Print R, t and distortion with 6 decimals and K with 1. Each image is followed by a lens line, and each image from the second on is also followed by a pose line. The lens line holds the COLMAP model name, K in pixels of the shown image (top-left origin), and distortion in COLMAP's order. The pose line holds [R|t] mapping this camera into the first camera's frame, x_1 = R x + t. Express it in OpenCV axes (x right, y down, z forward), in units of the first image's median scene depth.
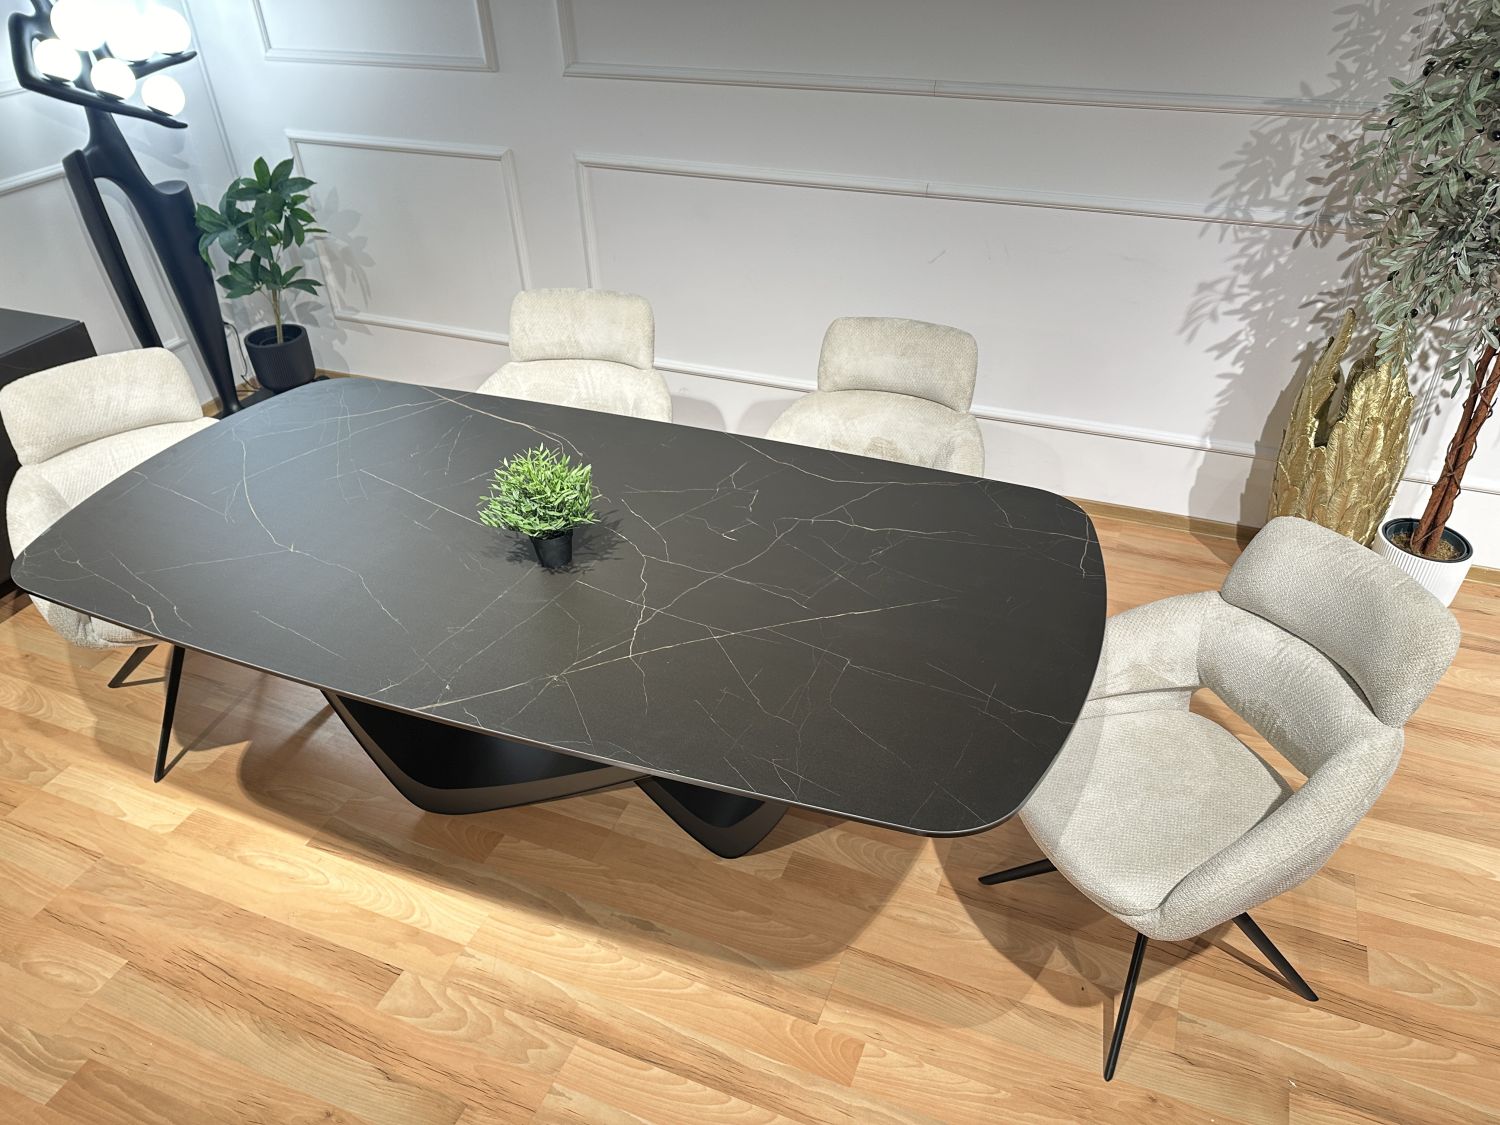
lens RADIAL K [[1062.0, 0, 770.2], [0, 1062.0, 575.1], [0, 0, 1]] dist [0.023868, -0.031842]
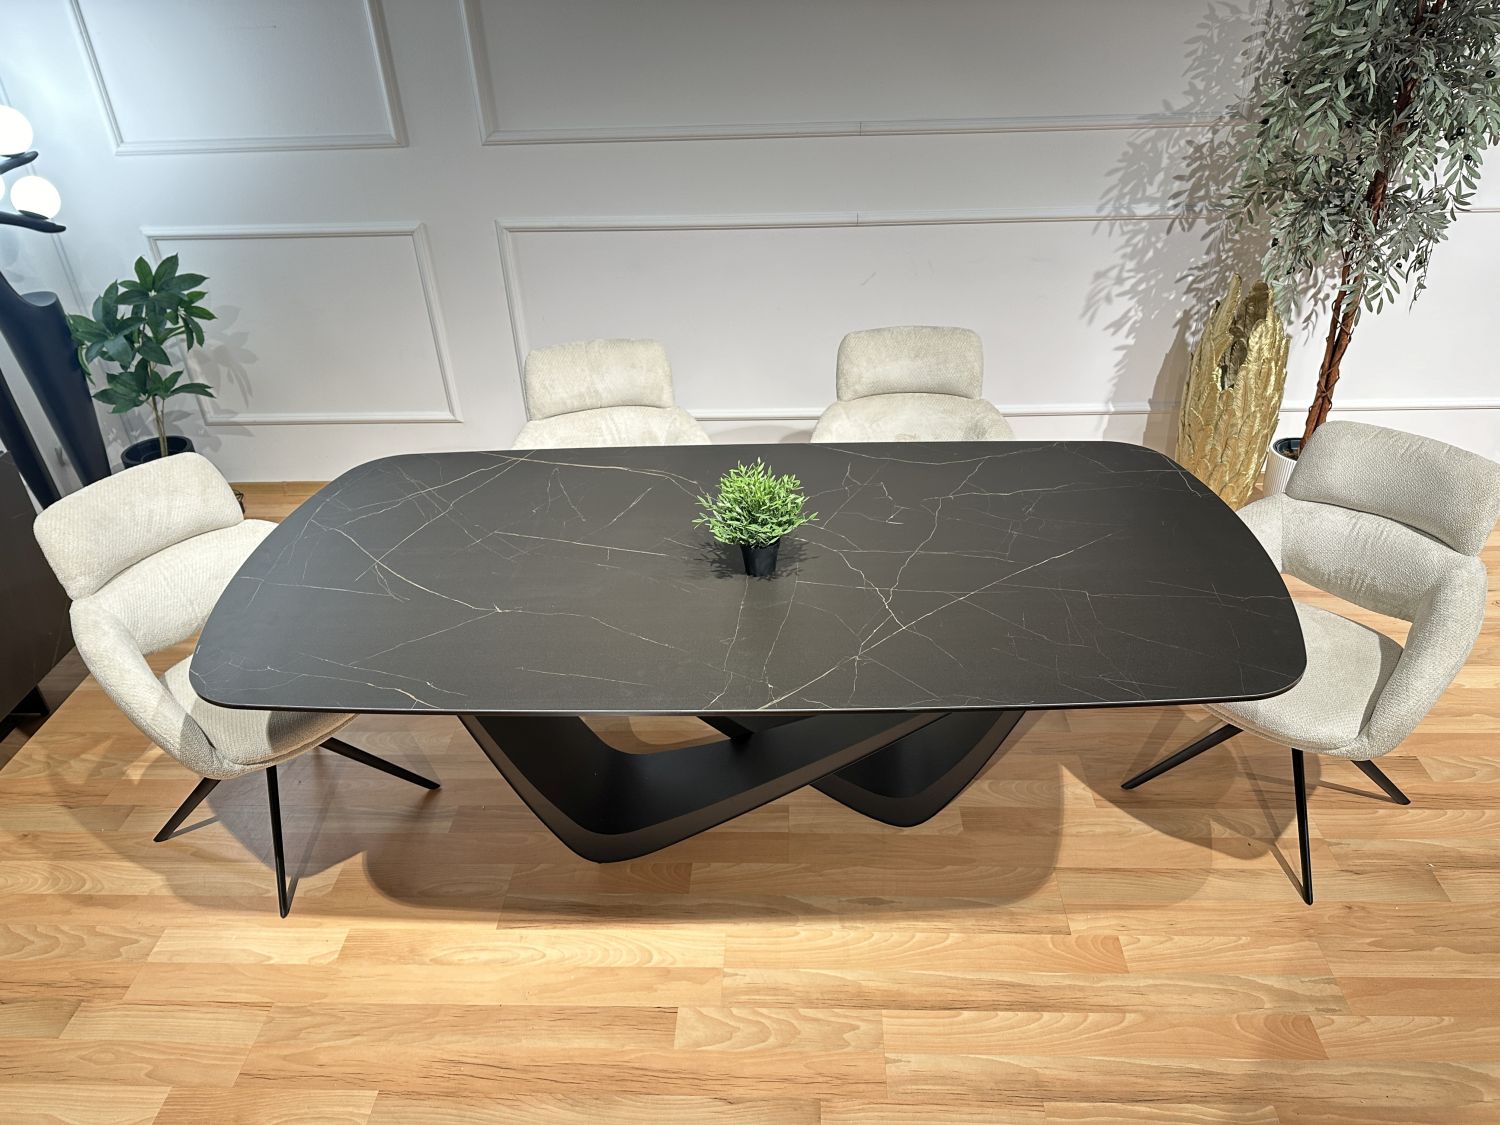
lens RADIAL K [[1062.0, 0, 768.0], [0, 1062.0, 571.6], [0, 0, 1]] dist [0.023868, -0.031842]
pose [[0.940390, -0.185042, 0.285353, -0.403640], [0.202325, 0.978794, -0.032054, 0.018838], [-0.273370, 0.087877, 0.957886, -0.007865]]
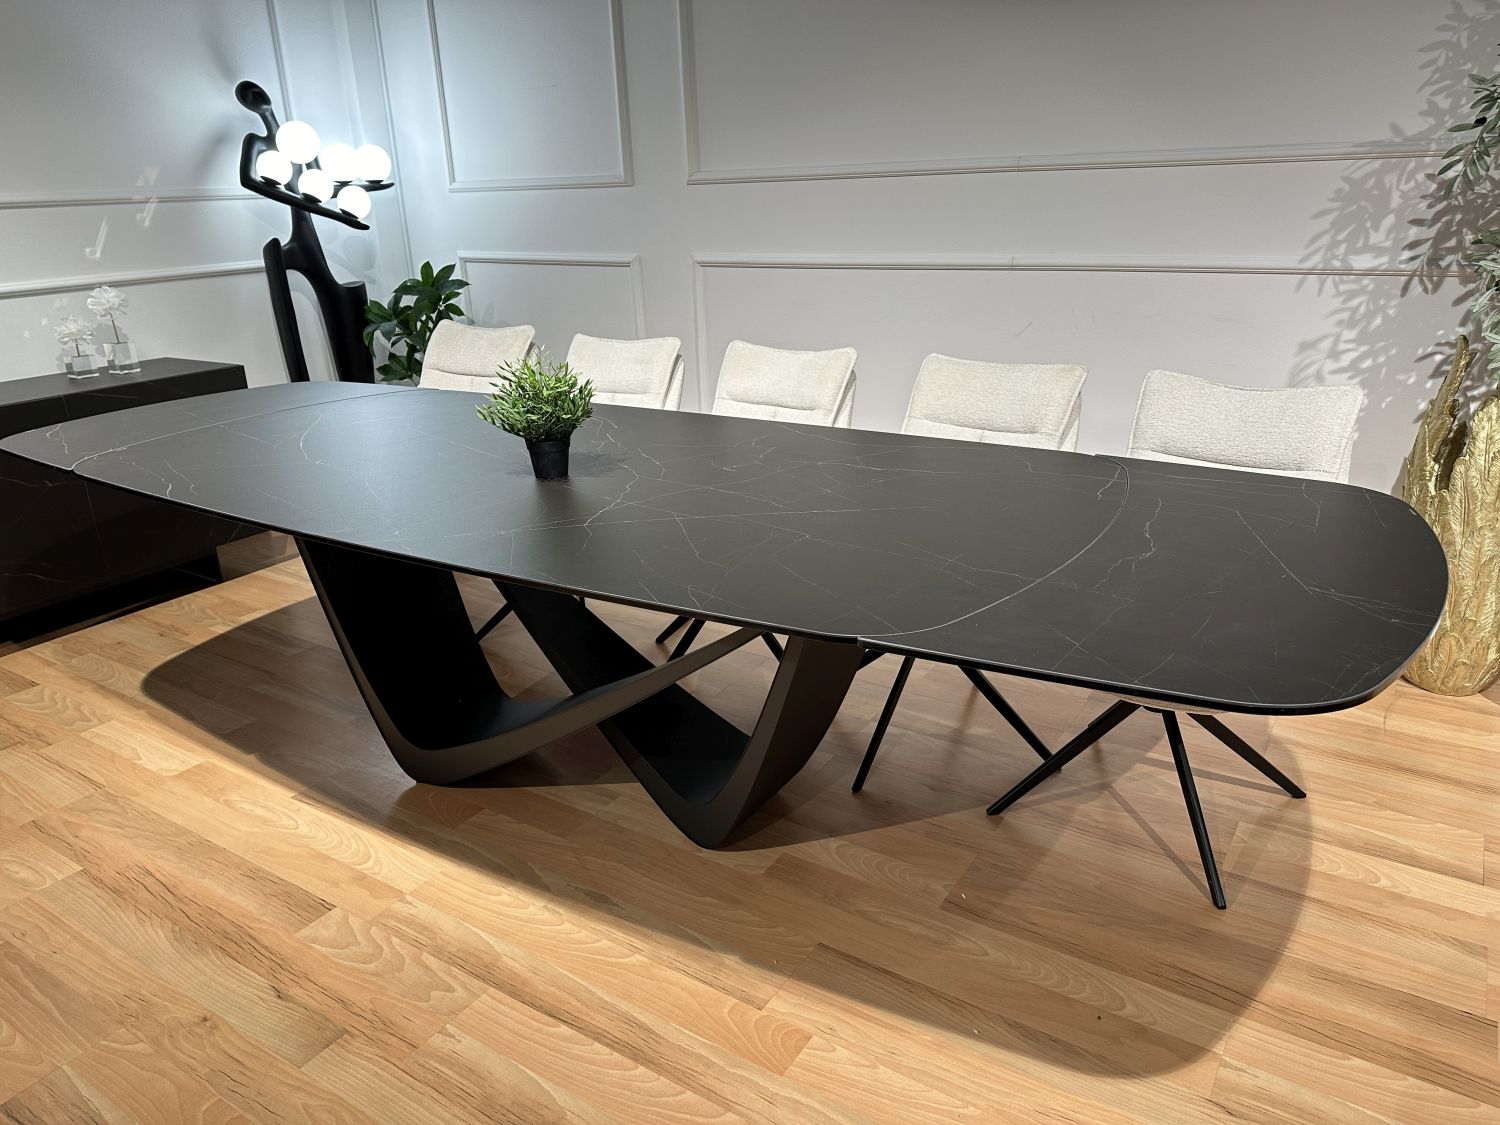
lens RADIAL K [[1062.0, 0, 759.5], [0, 1062.0, 559.1], [0, 0, 1]] dist [0.023868, -0.031842]
pose [[0.980535, 0.054955, -0.188498, 0.145539], [-0.102699, 0.961784, -0.253821, 0.237482], [0.167346, 0.268238, 0.948706, 0.092744]]
